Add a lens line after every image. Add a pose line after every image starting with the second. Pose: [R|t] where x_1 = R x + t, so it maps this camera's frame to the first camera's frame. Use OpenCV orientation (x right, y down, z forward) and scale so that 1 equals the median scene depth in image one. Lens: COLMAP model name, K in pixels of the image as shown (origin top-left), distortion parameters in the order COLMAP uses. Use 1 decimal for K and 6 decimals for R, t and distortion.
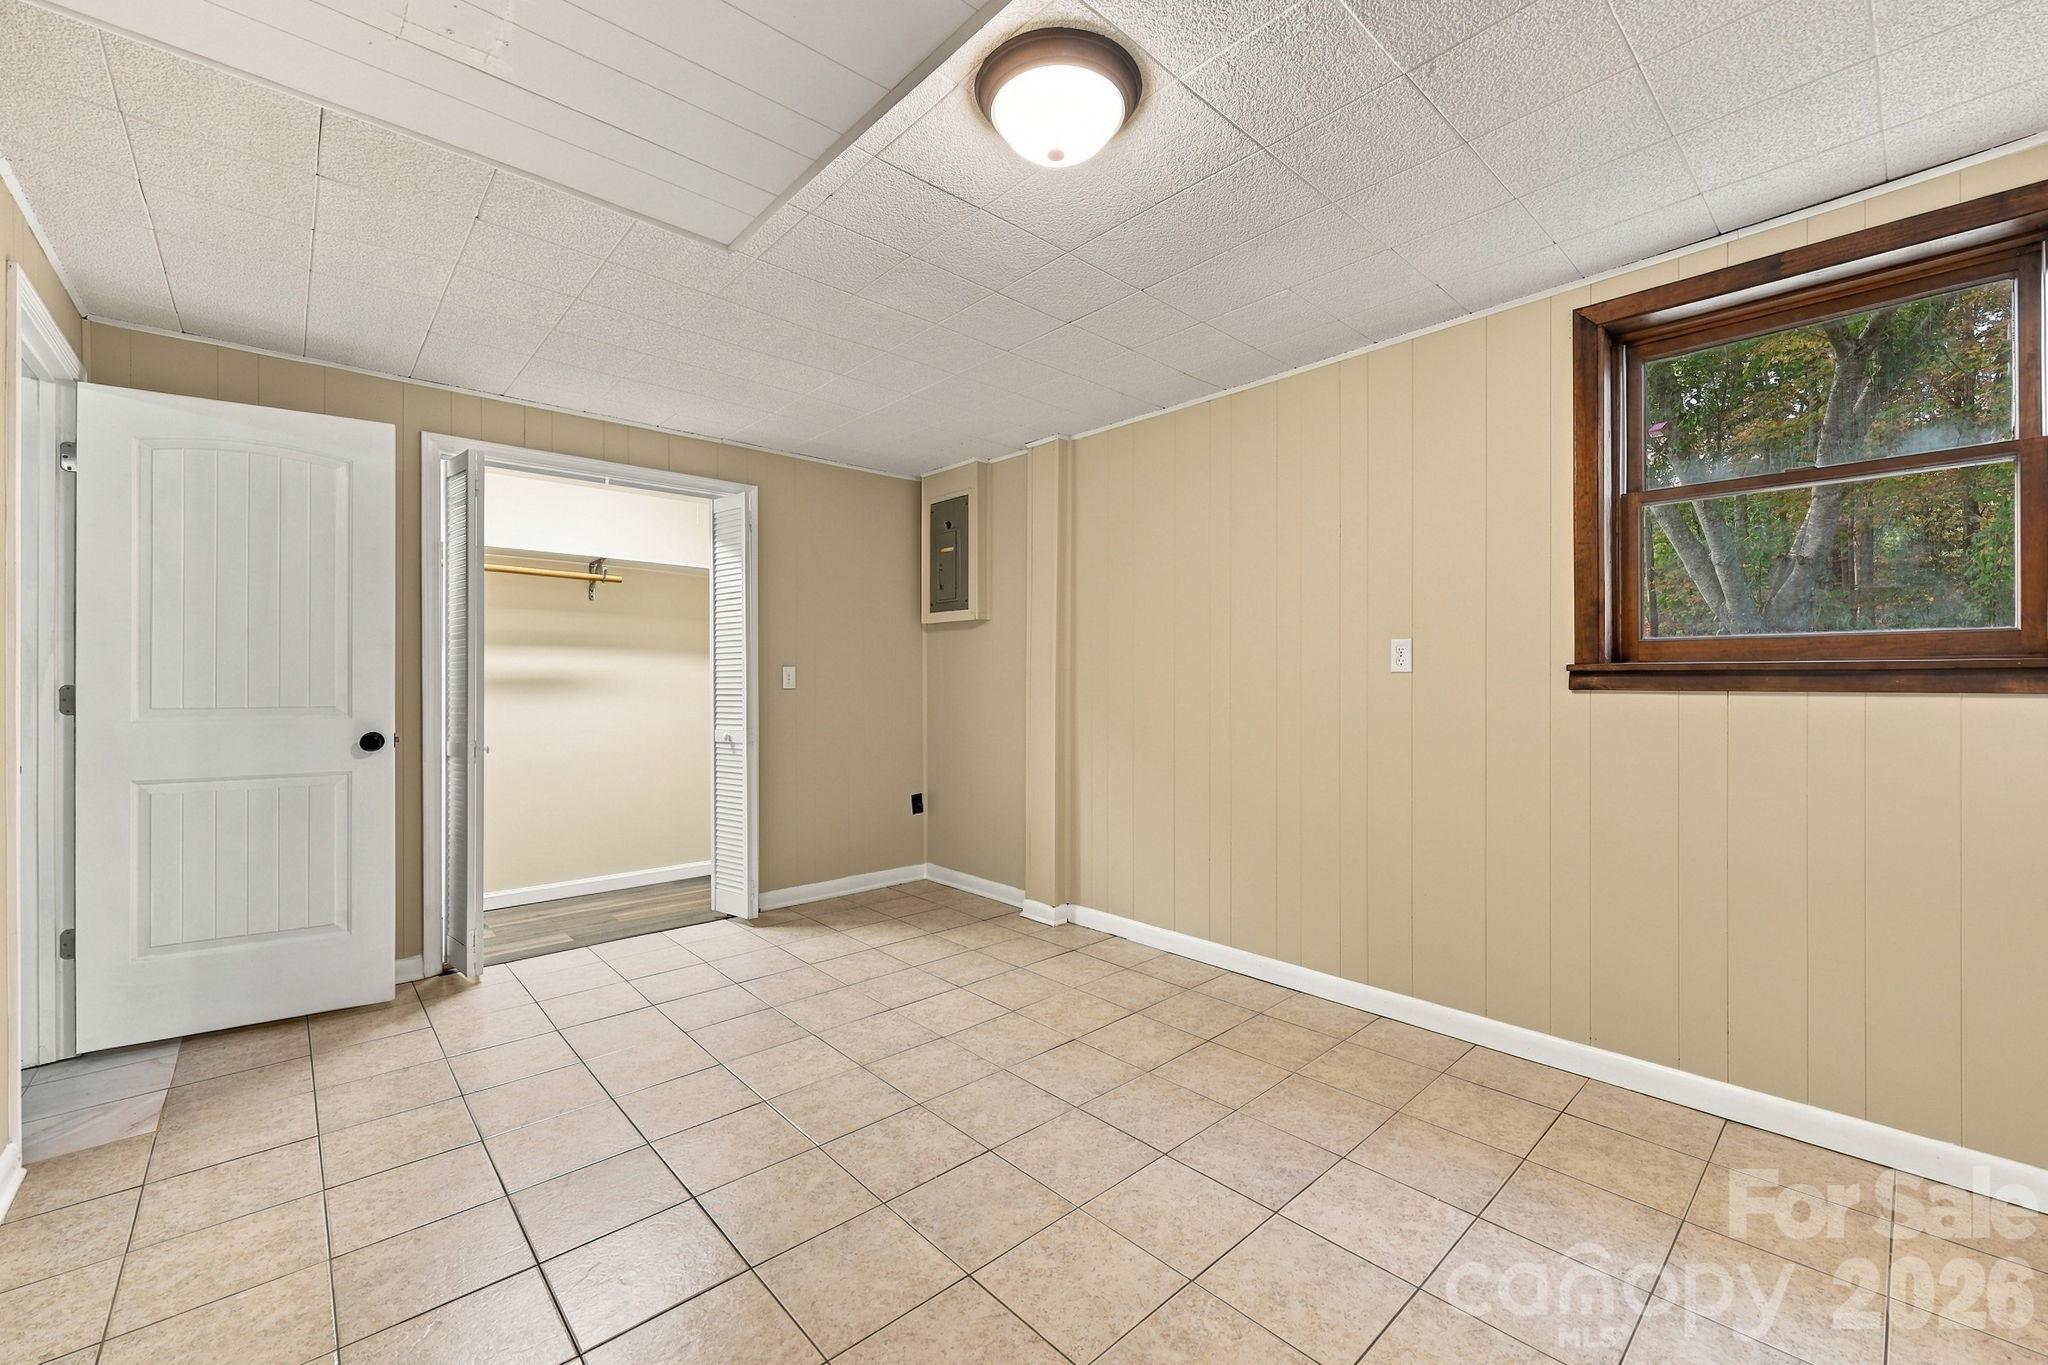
lens RADIAL K [[822.5, 0, 1029.8], [0, 822.5, 676.3], [0, 0, 1]] dist [-0.009085, 0.000539]
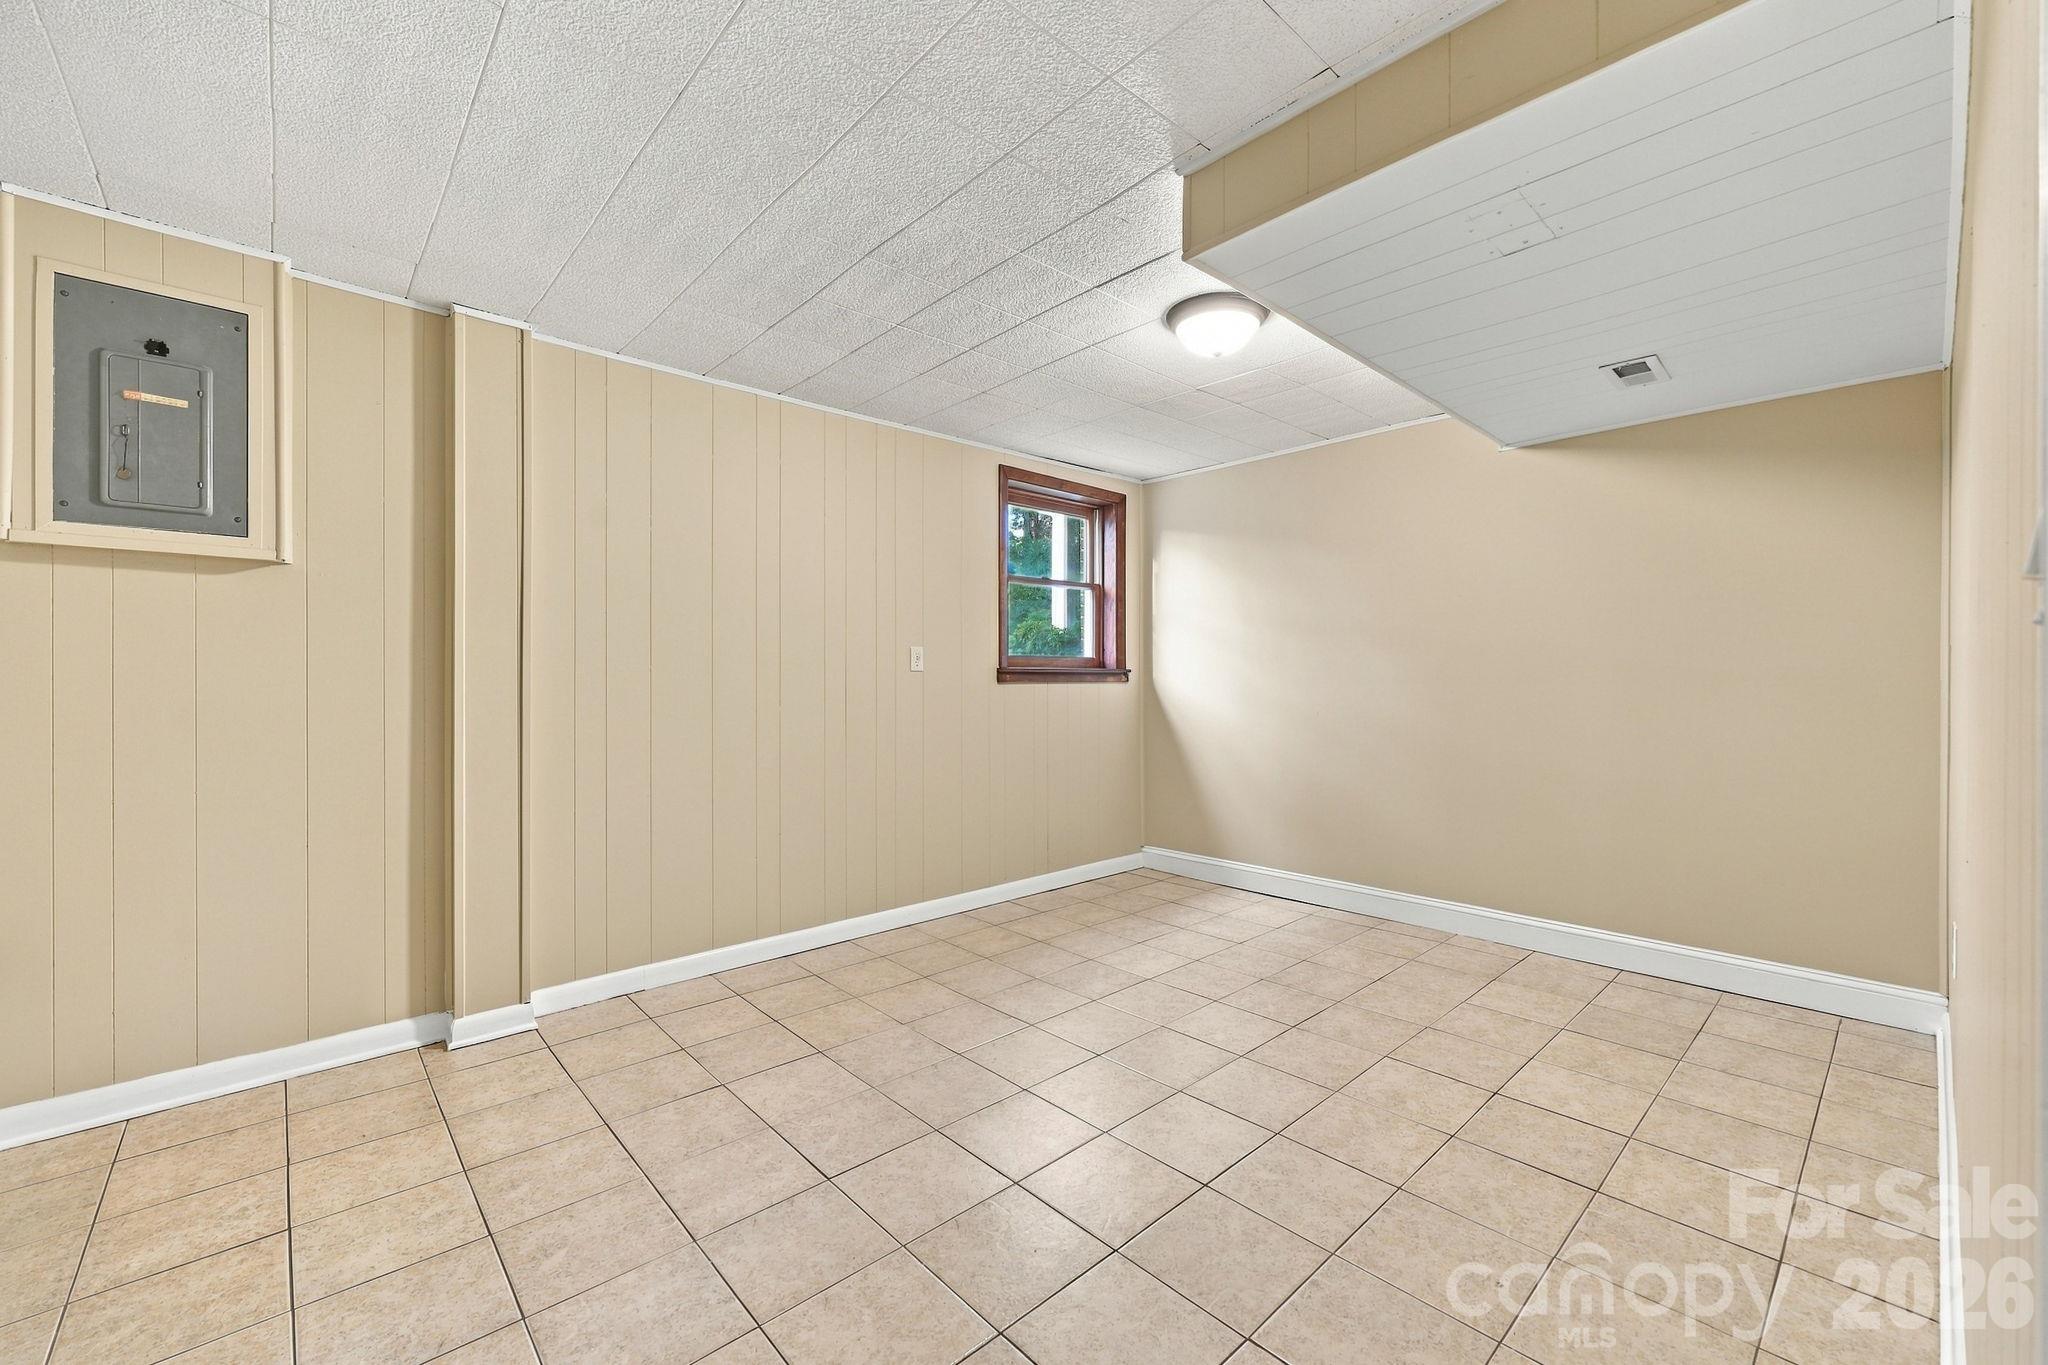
lens RADIAL K [[822.5, 0, 1029.4], [0, 822.5, 685.6], [0, 0, 1]] dist [-0.009085, 0.000539]
pose [[-0.001977, -0.002637, 0.999995, -0.974992], [0.000044, 0.999997, 0.002637, 0.016760], [-0.999998, 0.000049, -0.001977, 0.848164]]
